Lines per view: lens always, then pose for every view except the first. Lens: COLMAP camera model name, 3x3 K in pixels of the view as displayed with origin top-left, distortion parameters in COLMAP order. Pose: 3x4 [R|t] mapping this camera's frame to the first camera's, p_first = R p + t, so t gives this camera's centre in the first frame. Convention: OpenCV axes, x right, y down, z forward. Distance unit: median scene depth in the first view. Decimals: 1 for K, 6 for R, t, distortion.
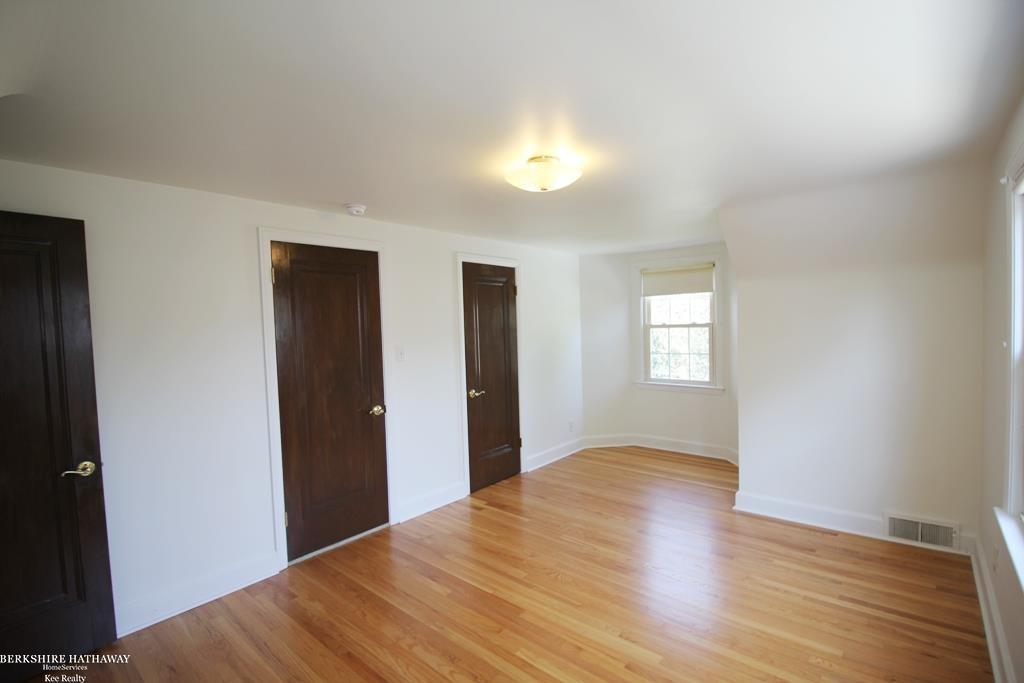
lens RADIAL K [[479.2, 0, 517.6], [0, 479.2, 342.2], [0, 0, 1]] dist [0.003982, -0.014581]
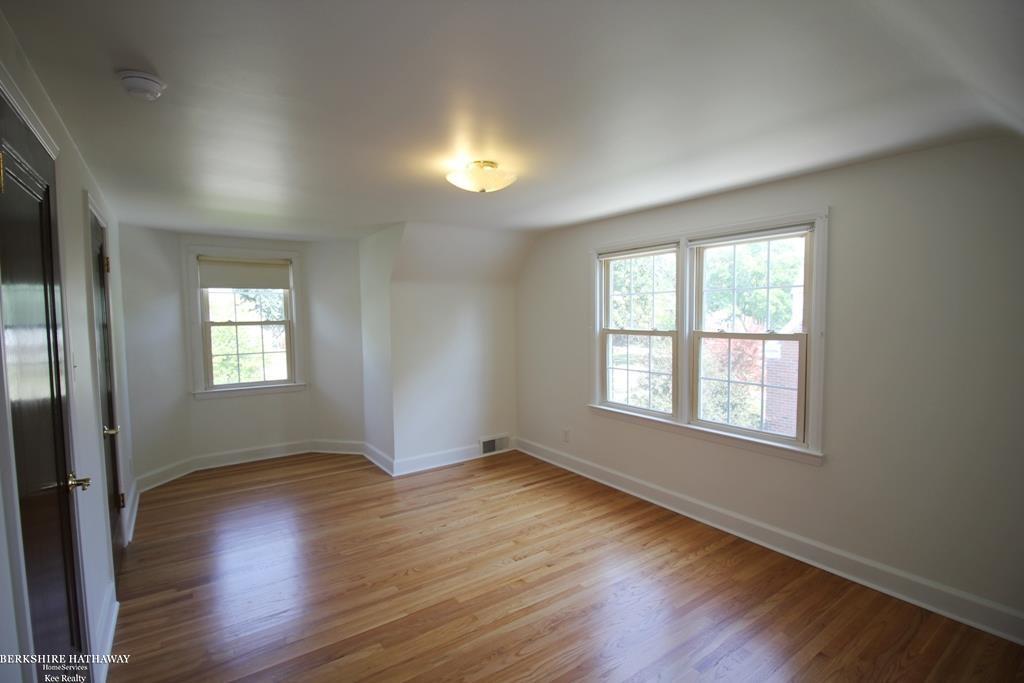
lens RADIAL K [[479.2, 0, 517.6], [0, 479.2, 342.2], [0, 0, 1]] dist [0.003982, -0.014581]
pose [[0.246895, -0.031348, 0.968535, -0.544099], [0.041553, 0.998900, 0.021739, 0.004338], [-0.968151, 0.034878, 0.247925, 0.360419]]
